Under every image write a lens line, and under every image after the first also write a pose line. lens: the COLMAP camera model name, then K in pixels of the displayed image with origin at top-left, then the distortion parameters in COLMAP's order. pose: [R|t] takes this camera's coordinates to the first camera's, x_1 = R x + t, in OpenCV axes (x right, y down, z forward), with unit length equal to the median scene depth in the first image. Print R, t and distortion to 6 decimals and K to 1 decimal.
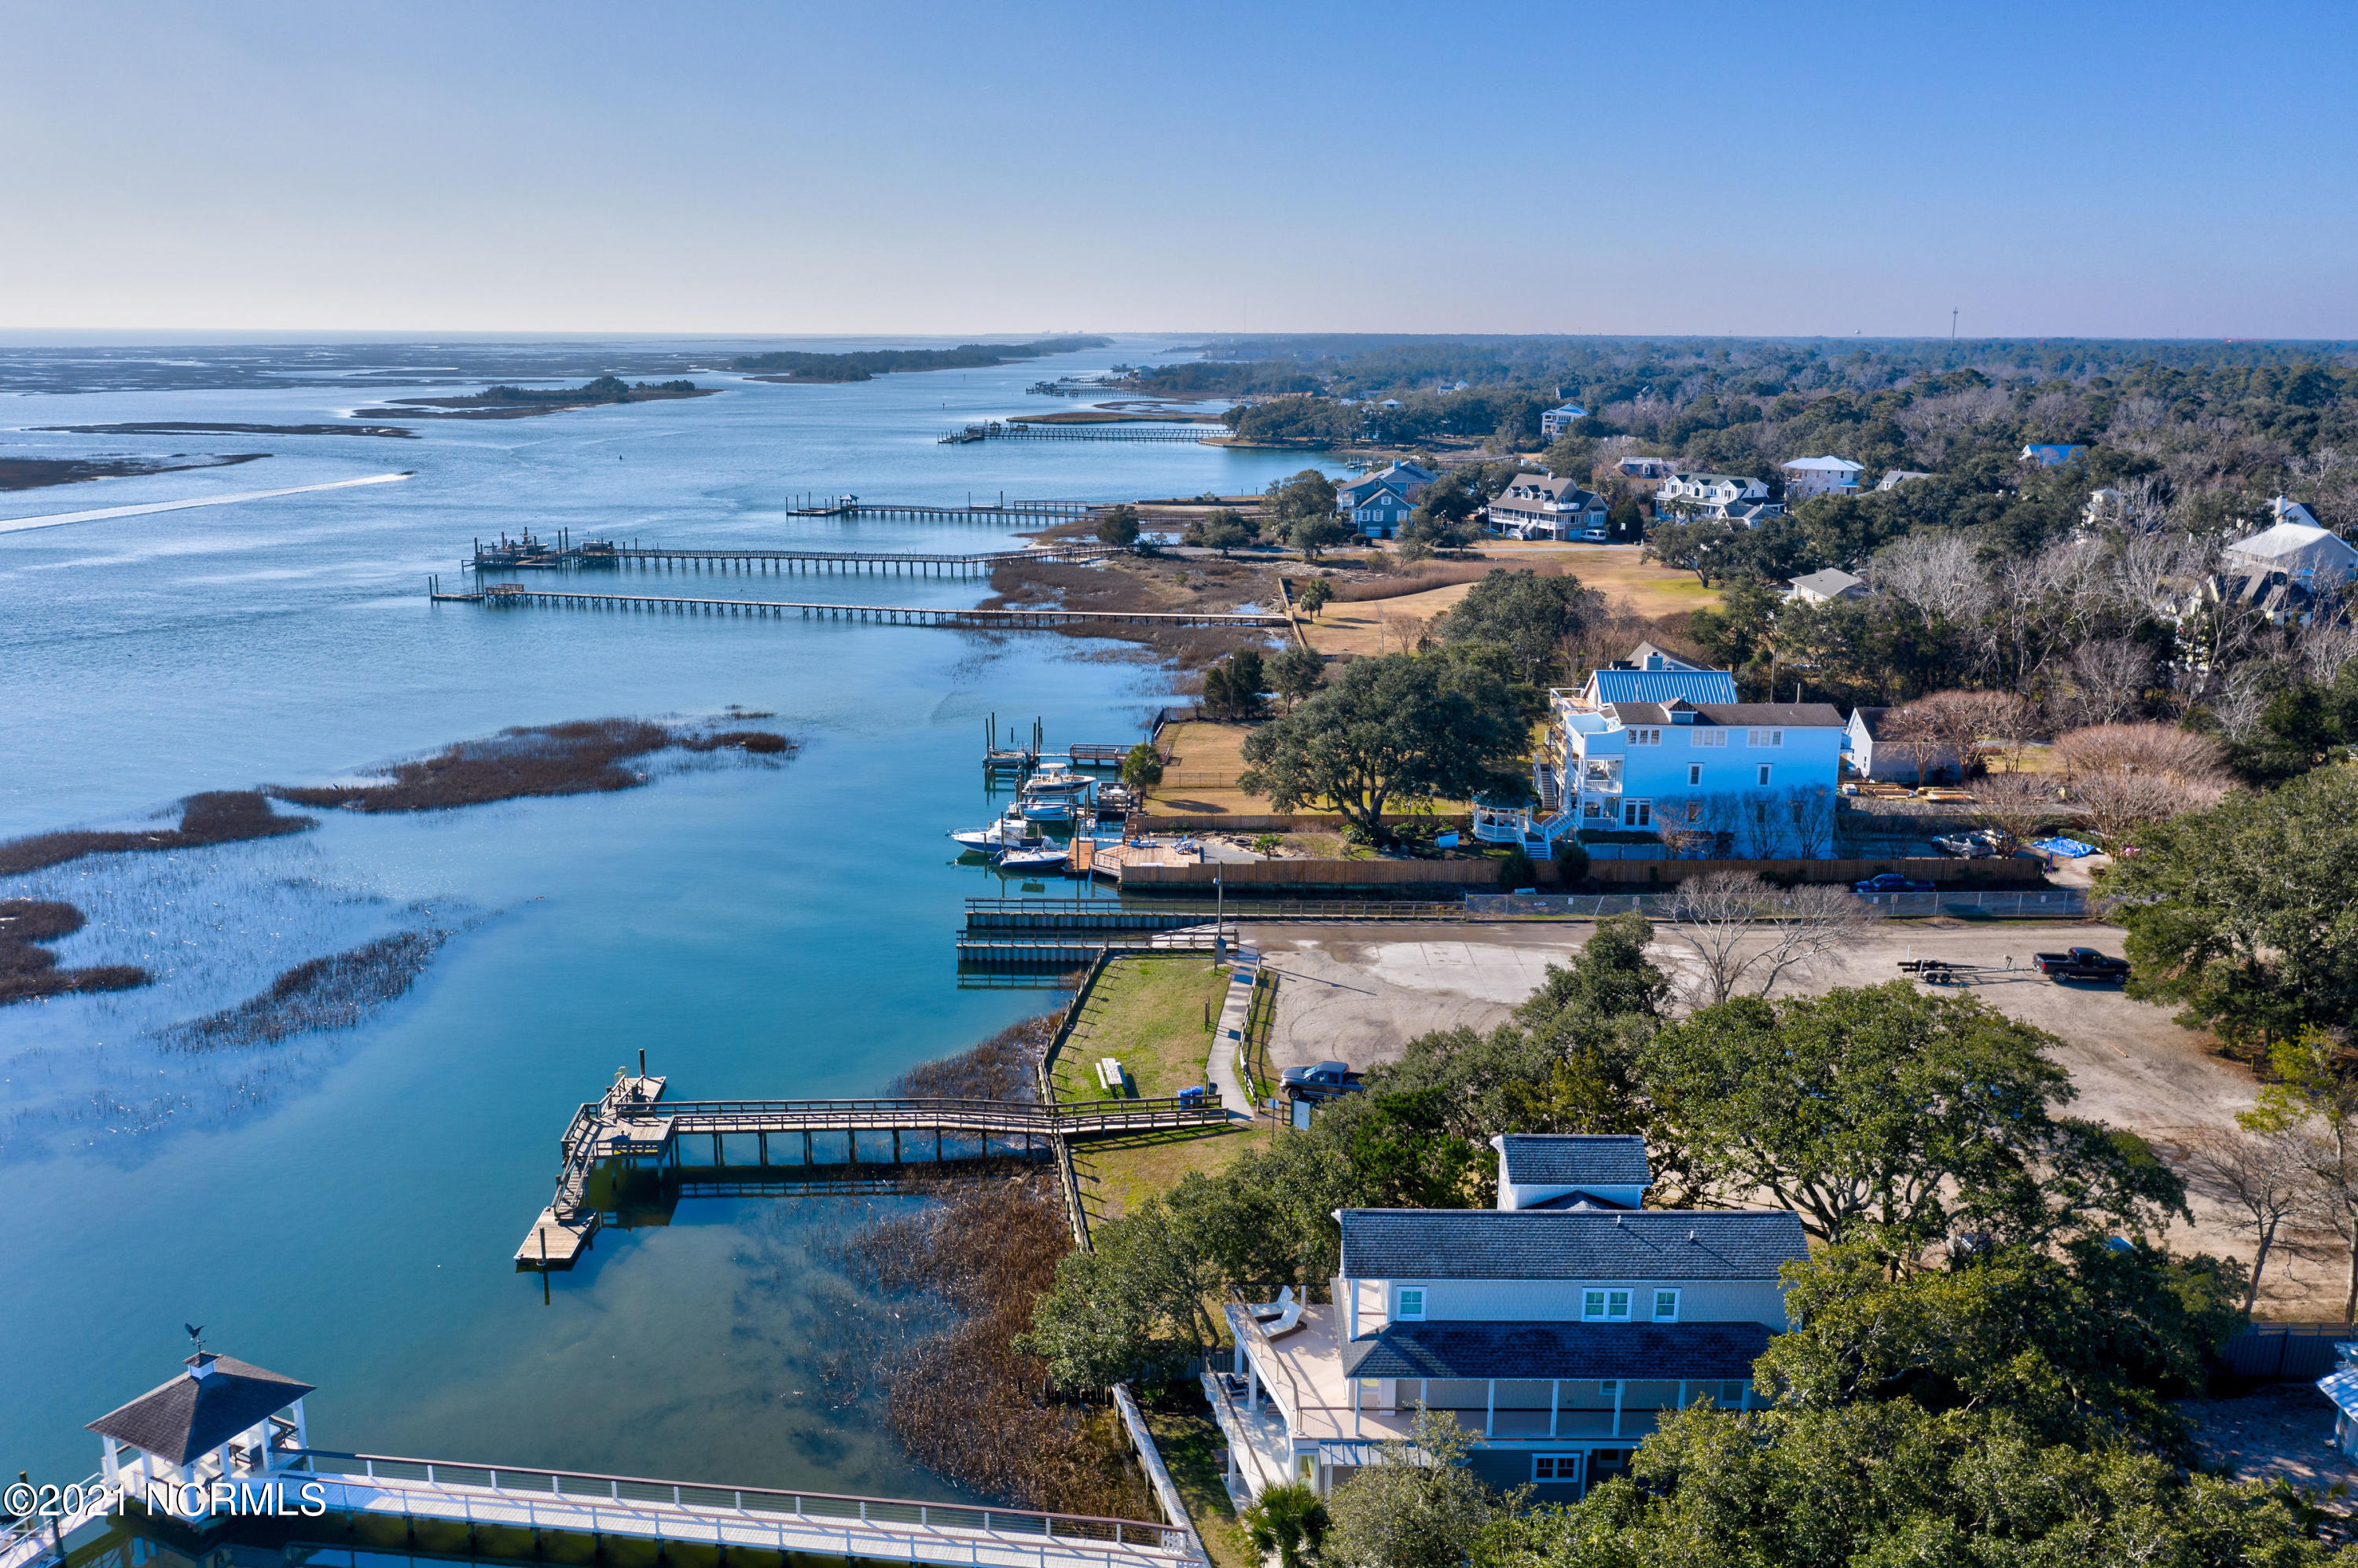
lens RADIAL K [[1875.4, 0, 1183.2], [0, 1875.4, 791.2], [0, 0, 1]] dist [-0.007941, -0.002870]
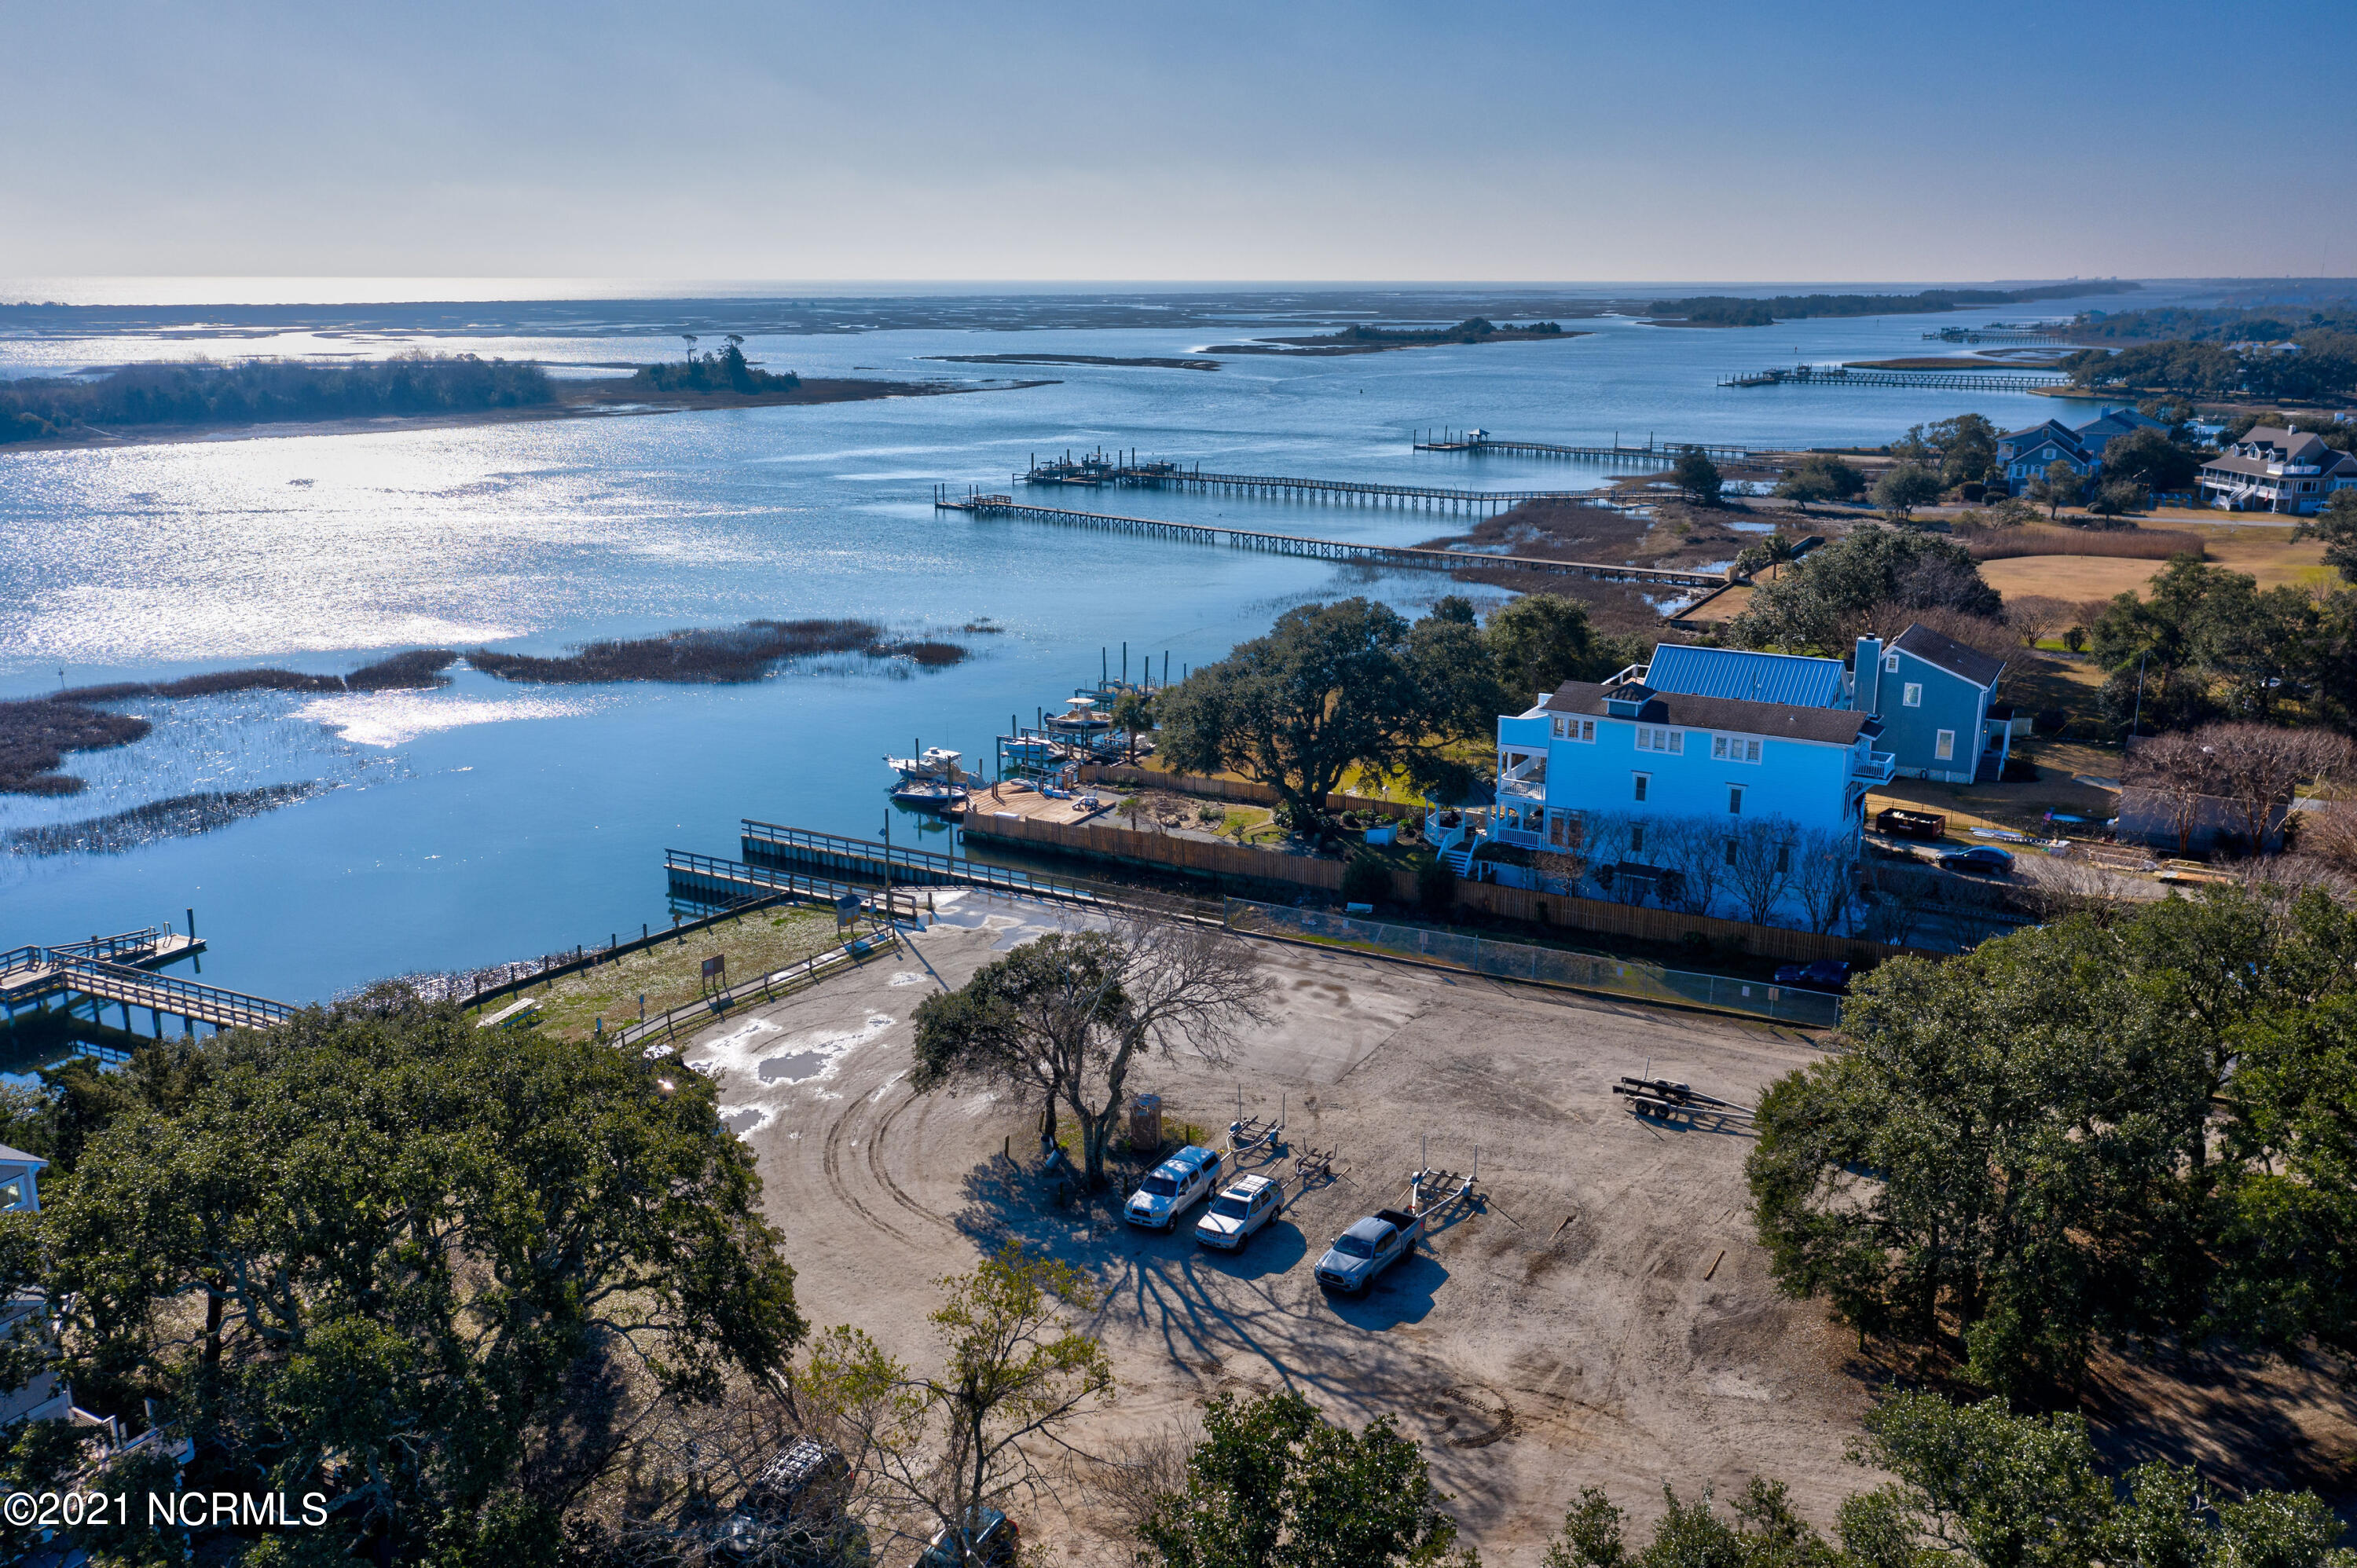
lens RADIAL K [[1874.5, 0, 1182.7], [0, 1874.5, 791.2], [0, 0, 1]] dist [-0.007941, -0.002870]
pose [[0.867904, 0.122205, -0.481465, 0.185862], [-0.110463, 0.992478, 0.052785, -0.010560], [0.484294, 0.007372, 0.874874, 0.105727]]
